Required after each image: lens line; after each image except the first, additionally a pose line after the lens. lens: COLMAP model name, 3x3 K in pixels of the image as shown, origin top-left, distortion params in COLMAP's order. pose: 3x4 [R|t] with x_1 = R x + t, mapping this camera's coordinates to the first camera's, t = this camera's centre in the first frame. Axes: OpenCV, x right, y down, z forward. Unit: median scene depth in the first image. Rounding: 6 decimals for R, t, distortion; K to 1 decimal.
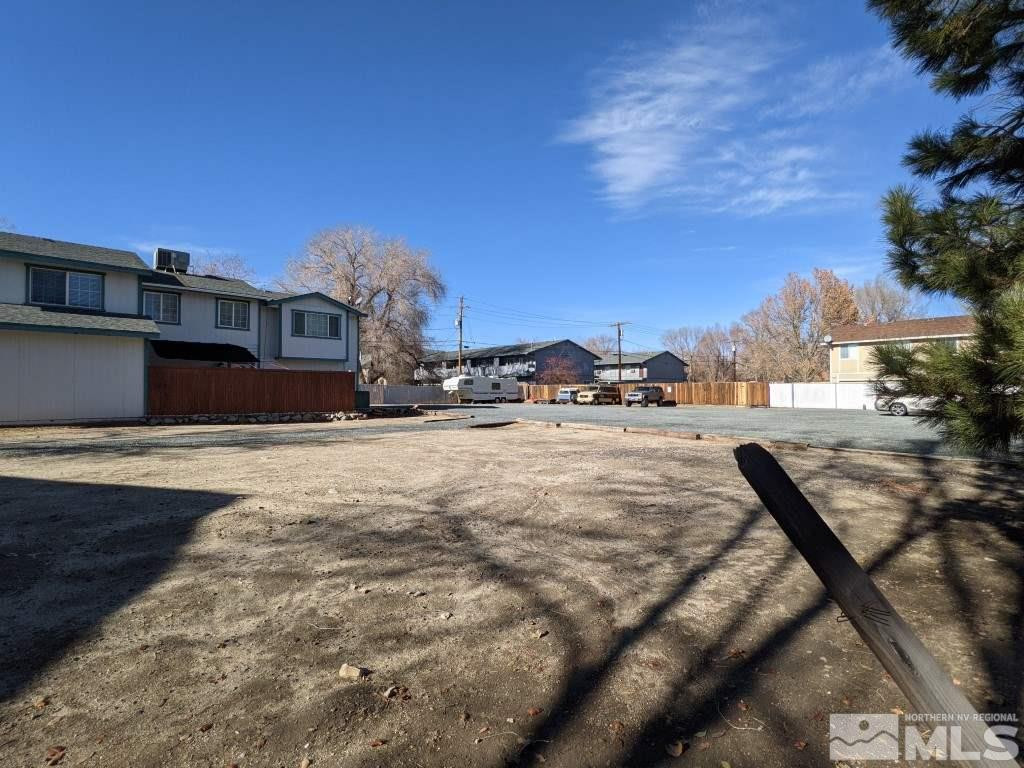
lens RADIAL K [[491.5, 0, 513.4], [0, 491.5, 385.1], [0, 0, 1]] dist [-0.005009, 0.003412]
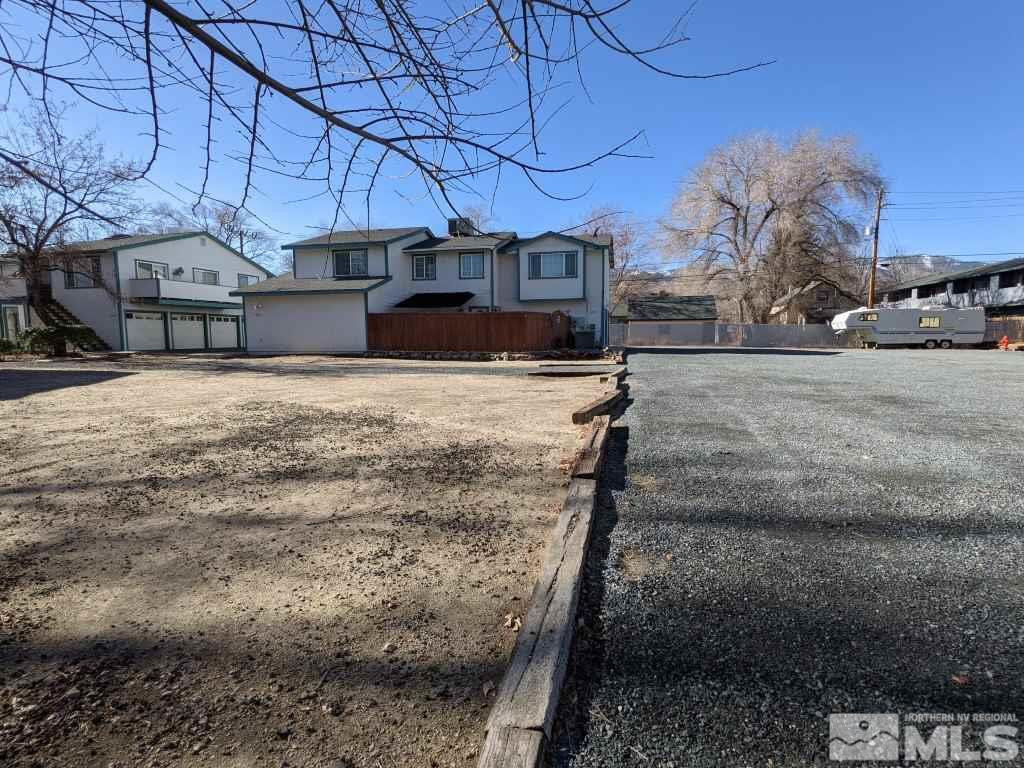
lens RADIAL K [[492.3, 0, 509.7], [0, 492.3, 383.1], [0, 0, 1]] dist [-0.004204, 0.003108]
pose [[0.550827, 0.079272, -0.830846, 0.582406], [0.016323, 0.994266, 0.105685, 0.013287], [0.834460, -0.071776, 0.546375, 0.528673]]
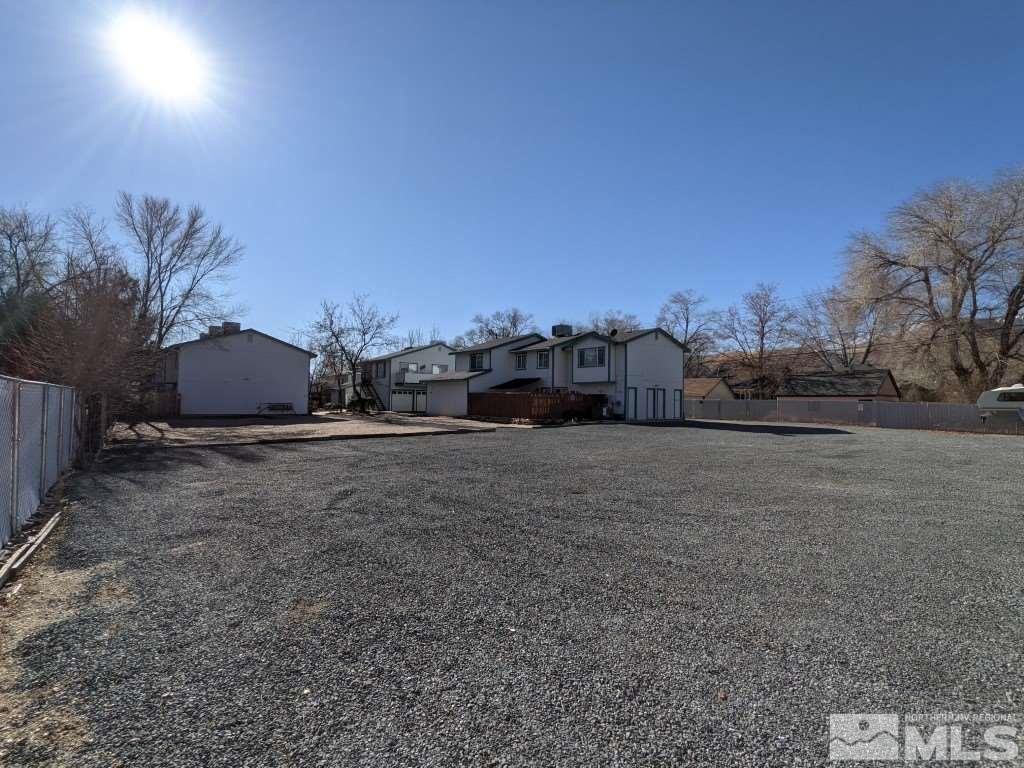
lens RADIAL K [[492.3, 0, 507.7], [0, 492.3, 379.6], [0, 0, 1]] dist [-0.004204, 0.003108]
pose [[-0.093433, -0.044953, -0.994610, 1.413683], [-0.000753, 0.998983, -0.045080, 0.001722], [0.995625, -0.003463, -0.093371, 1.302184]]
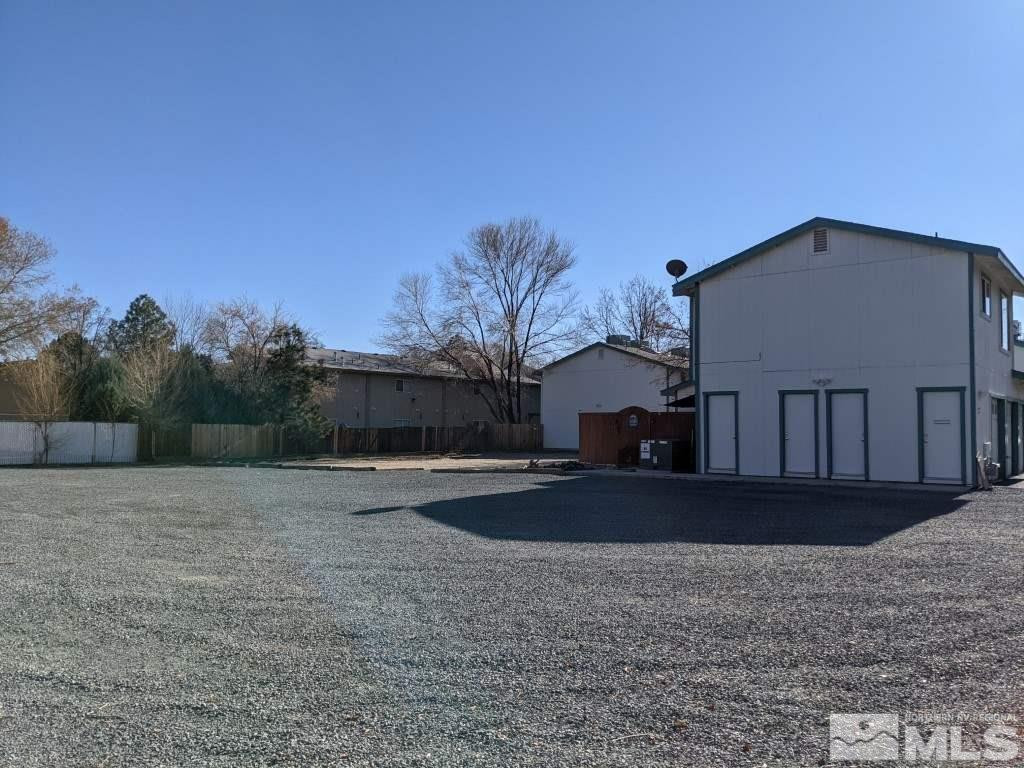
lens RADIAL K [[799.8, 0, 524.8], [0, 799.8, 385.9], [0, 0, 1]] dist [0.051050, -0.074603]
pose [[-0.987950, -0.016550, -0.153883, -0.036961], [-0.006632, 0.997880, -0.064740, 0.017648], [0.154628, -0.062939, -0.985966, 2.778565]]
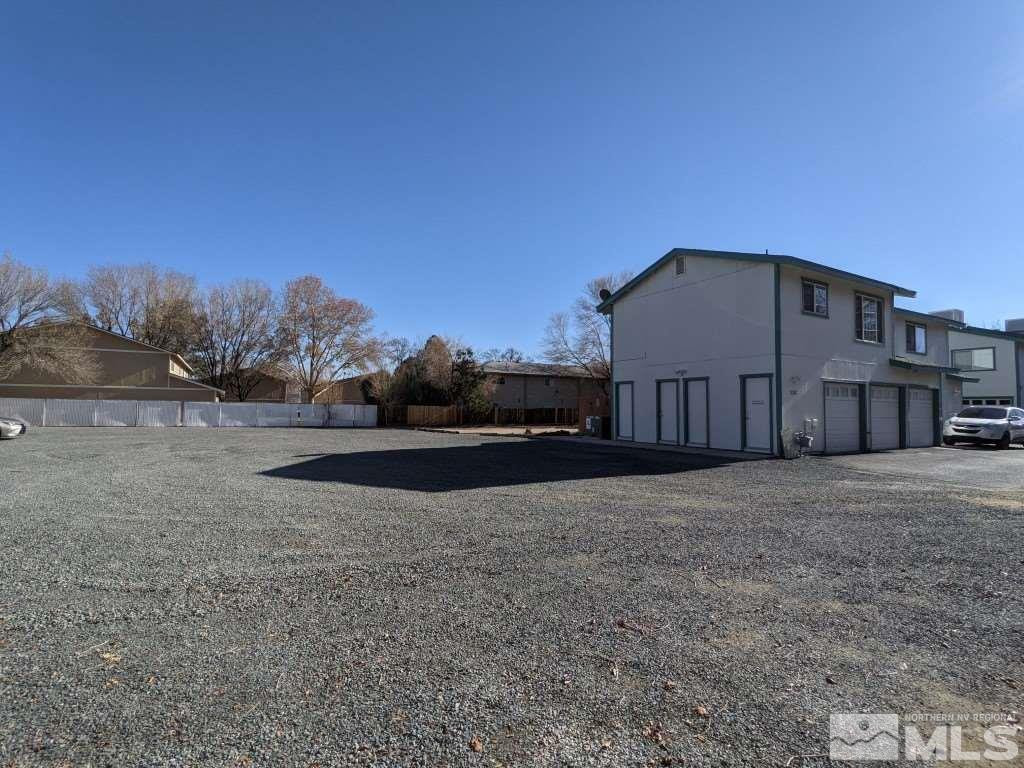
lens RADIAL K [[491.5, 0, 513.9], [0, 491.5, 385.5], [0, 0, 1]] dist [-0.005009, 0.003412]
pose [[-0.975170, -0.002114, 0.221449, -0.528538], [-0.015249, 0.998222, -0.057621, 0.017631], [-0.220934, -0.059567, -0.973468, 2.682616]]
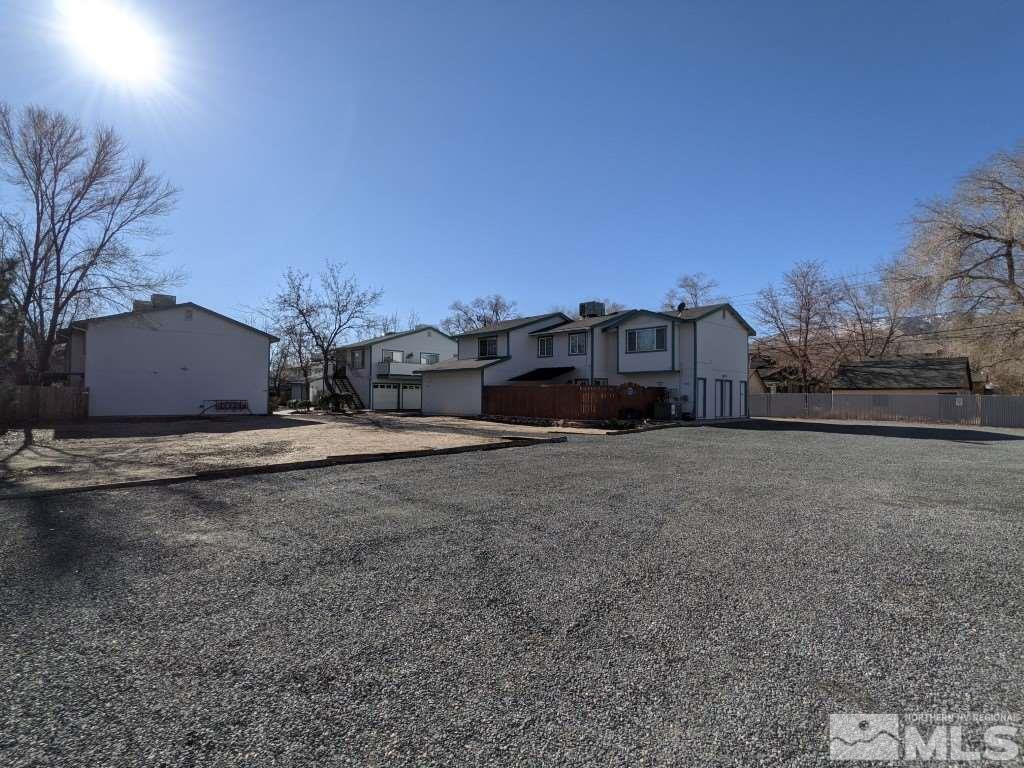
lens RADIAL K [[492.3, 0, 507.3], [0, 492.3, 382.6], [0, 0, 1]] dist [-0.004204, 0.003108]
pose [[-0.010469, -0.029198, -0.999519, 0.967040], [0.003386, 0.999567, -0.029235, 0.000712], [0.999939, -0.003690, -0.010366, 1.031995]]
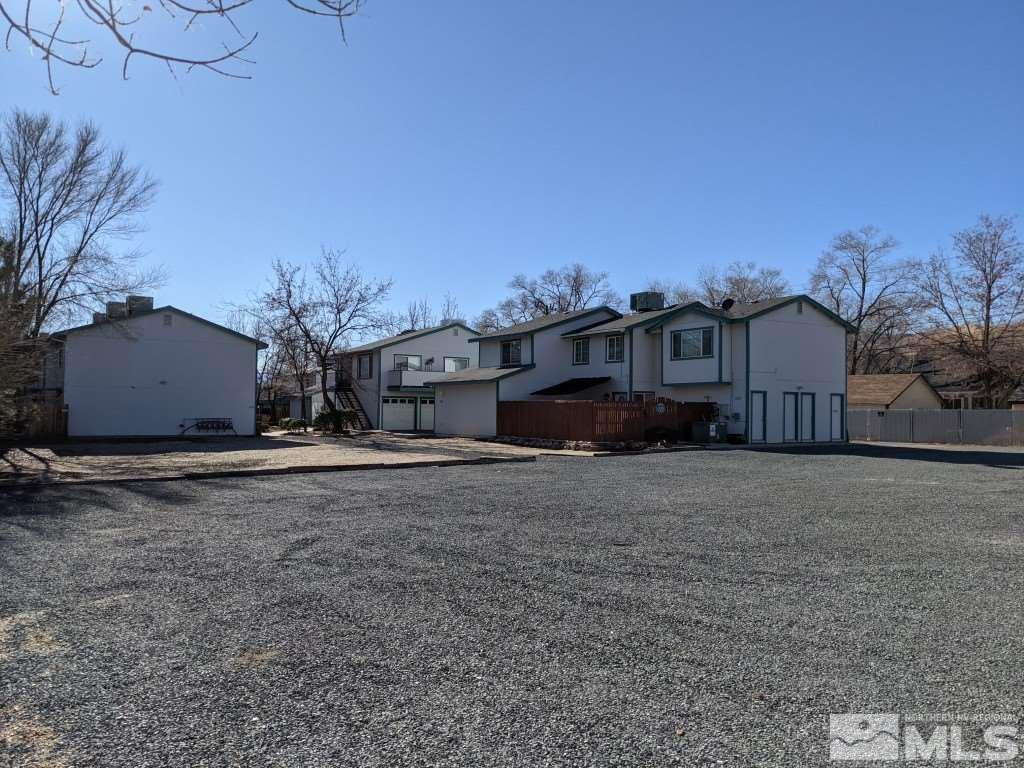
lens RADIAL K [[799.8, 0, 504.0], [0, 799.8, 382.3], [0, 0, 1]] dist [0.051050, -0.074603]
pose [[-0.177656, -0.038655, -0.983333, 1.493201], [0.004124, 0.999190, -0.040024, -0.000885], [0.984084, -0.011166, -0.177353, 1.343506]]
